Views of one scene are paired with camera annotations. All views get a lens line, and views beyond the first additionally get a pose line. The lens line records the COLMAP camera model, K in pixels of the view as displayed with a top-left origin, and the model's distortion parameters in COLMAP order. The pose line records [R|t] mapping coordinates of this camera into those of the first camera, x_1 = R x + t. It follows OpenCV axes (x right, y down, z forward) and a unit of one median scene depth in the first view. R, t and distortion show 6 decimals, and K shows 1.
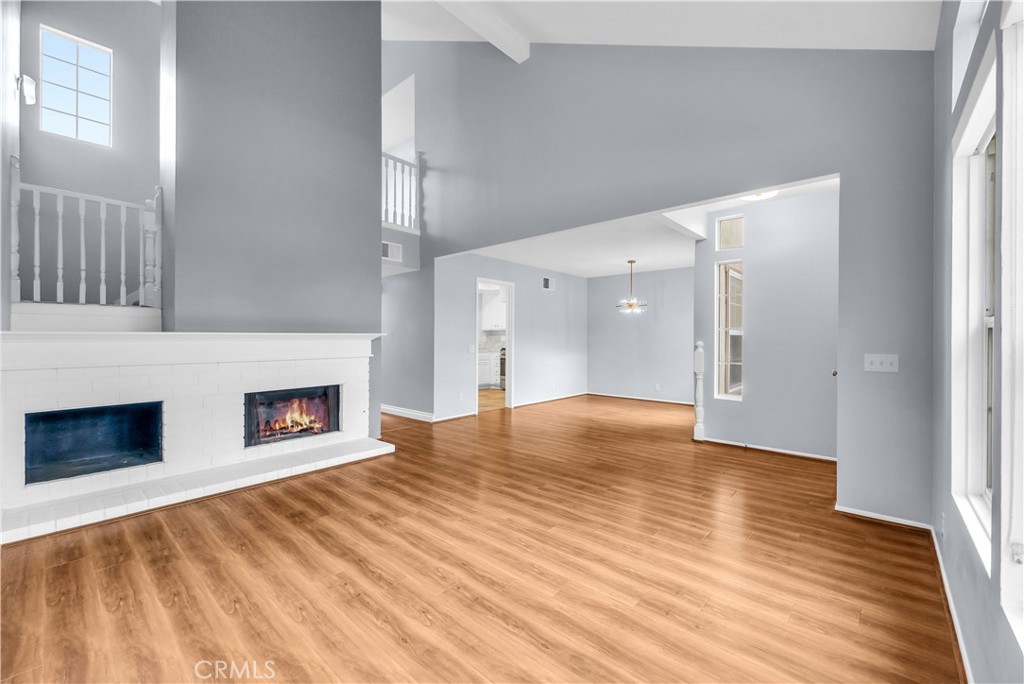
lens RADIAL K [[419.7, 0, 509.7], [0, 419.7, 337.3], [0, 0, 1]] dist [0.001219, -0.000134]
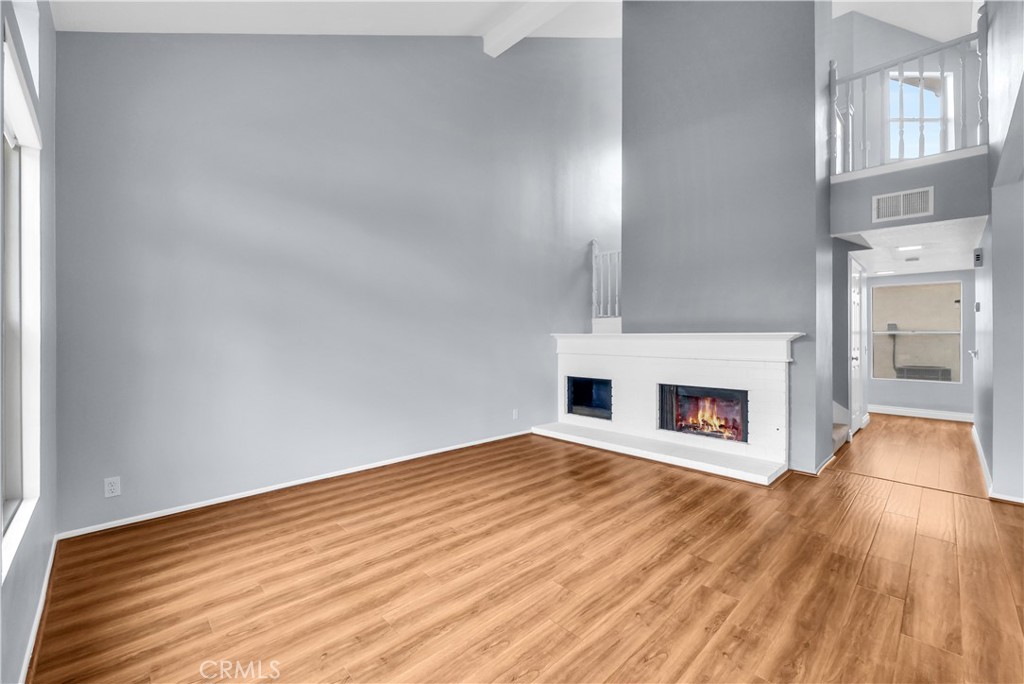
lens RADIAL K [[419.7, 0, 509.6], [0, 419.7, 339.6], [0, 0, 1]] dist [0.001219, -0.000134]
pose [[-0.071314, 0.005025, -0.997441, 0.792892], [-0.003570, 0.999980, 0.005293, 0.003276], [0.997448, 0.003938, -0.071294, 0.877996]]
